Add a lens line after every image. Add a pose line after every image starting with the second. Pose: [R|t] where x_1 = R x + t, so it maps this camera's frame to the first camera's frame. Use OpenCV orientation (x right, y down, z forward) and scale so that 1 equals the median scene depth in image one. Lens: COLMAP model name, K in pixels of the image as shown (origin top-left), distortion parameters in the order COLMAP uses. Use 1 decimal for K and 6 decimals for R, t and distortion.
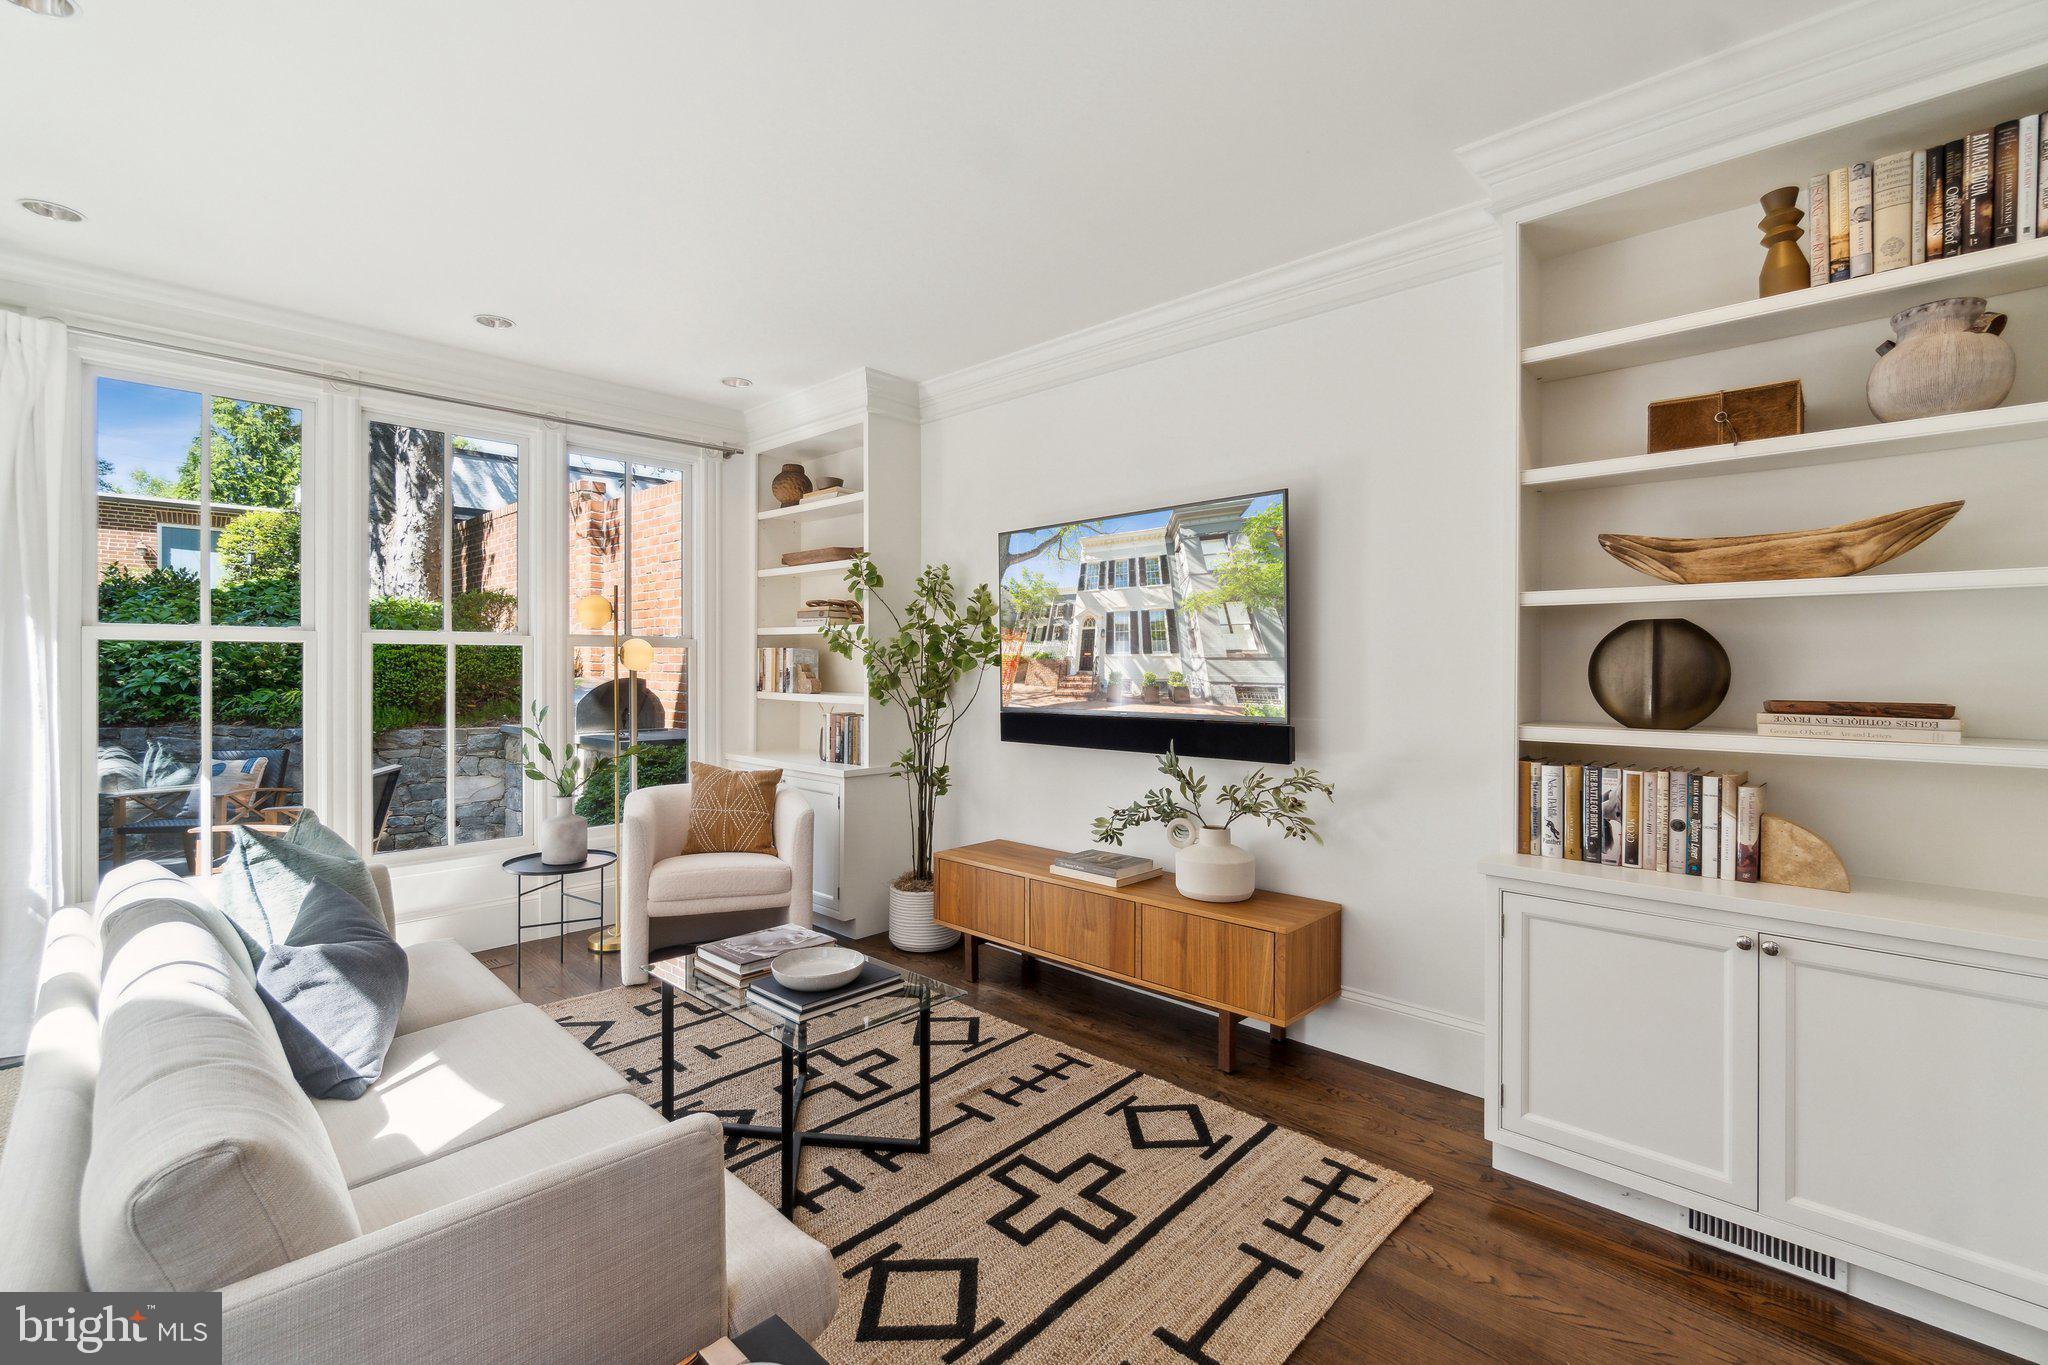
lens RADIAL K [[888.6, 0, 967.2], [0, 888.6, 668.4], [0, 0, 1]] dist [-0.012240, -0.001422]
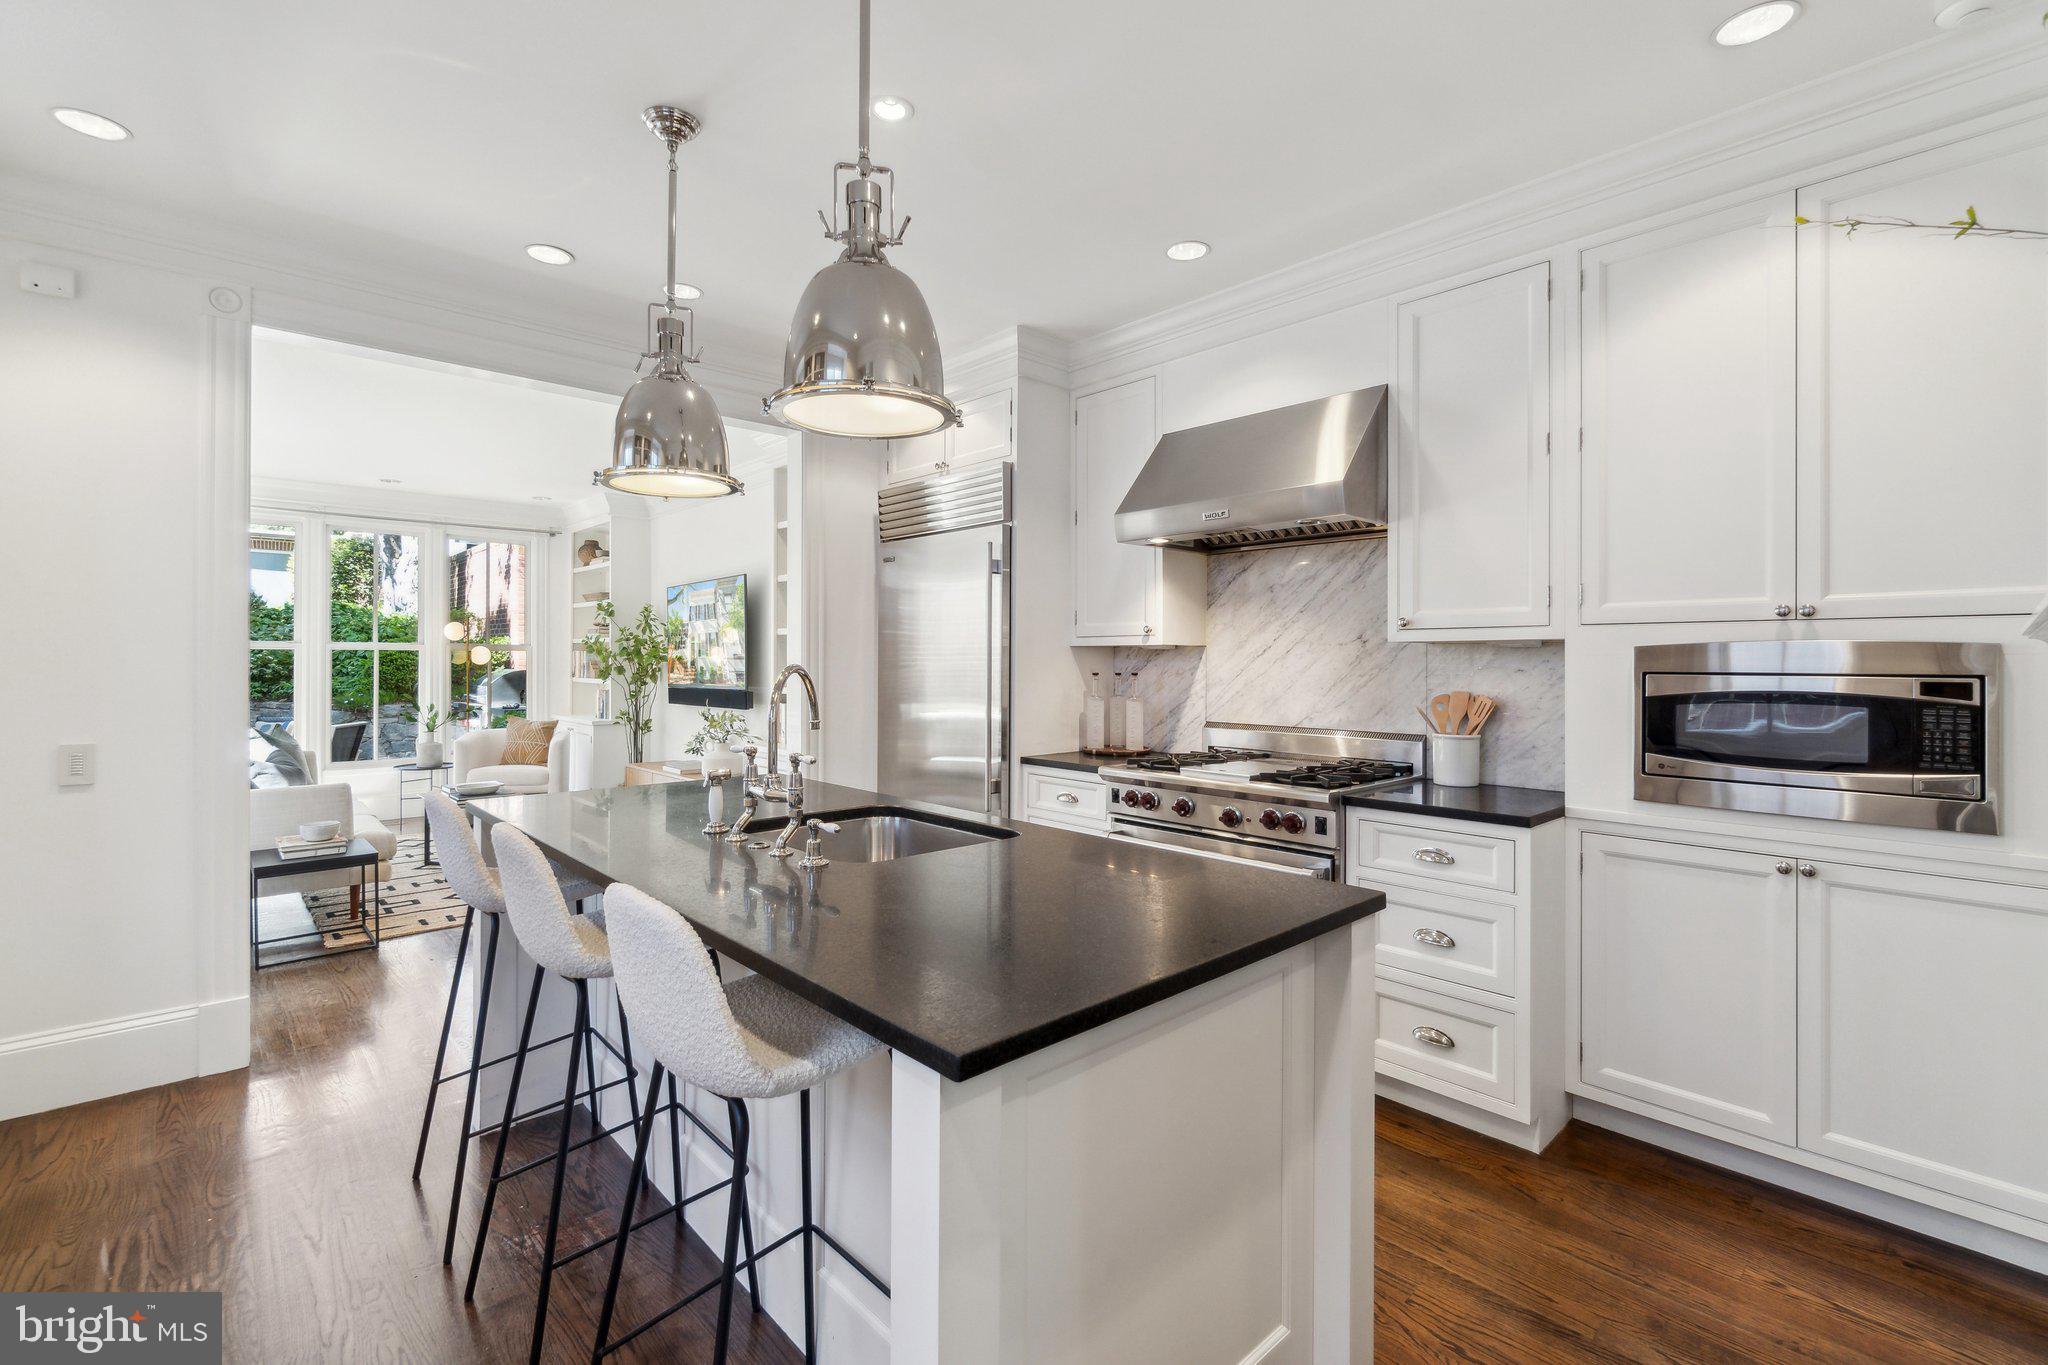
lens RADIAL K [[888.6, 0, 967.4], [0, 888.6, 669.8], [0, 0, 1]] dist [-0.012240, -0.001422]
pose [[0.997903, 0.001325, -0.064719, 0.883677], [-0.001273, 0.999999, 0.000844, 0.013979], [0.064720, -0.000759, 0.997903, -0.870107]]
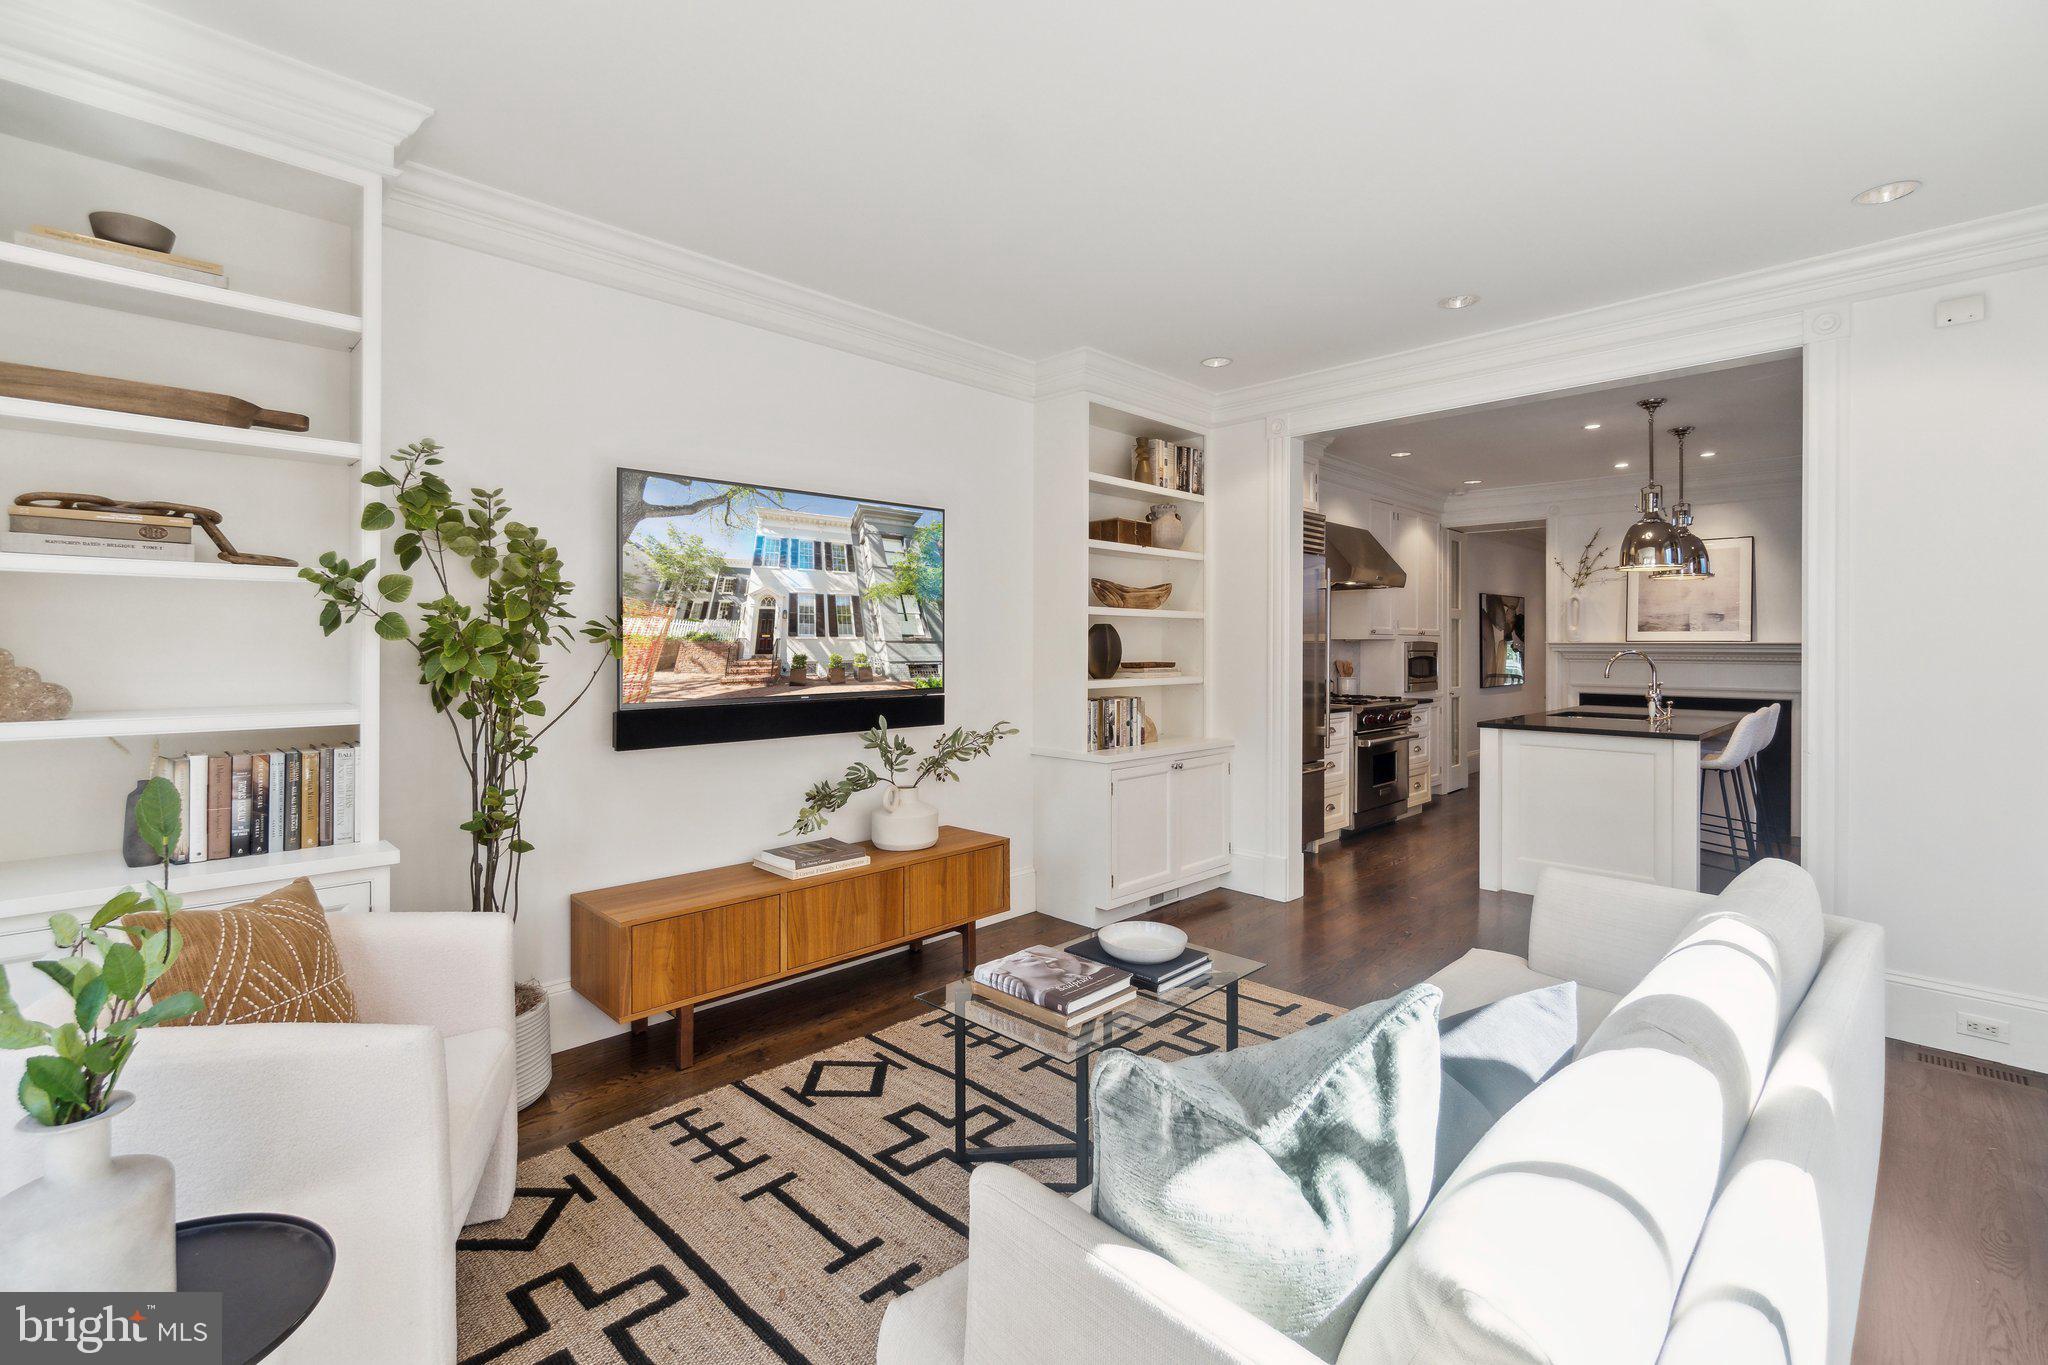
lens RADIAL K [[888.6, 0, 1023.9], [0, 888.6, 639.6], [0, 0, 1]] dist [-0.012240, -0.001422]
pose [[0.006049, -0.007595, 0.999953, -0.834816], [-0.008215, 0.999937, 0.007644, -0.023187], [-0.999948, -0.008261, 0.005986, 0.780483]]
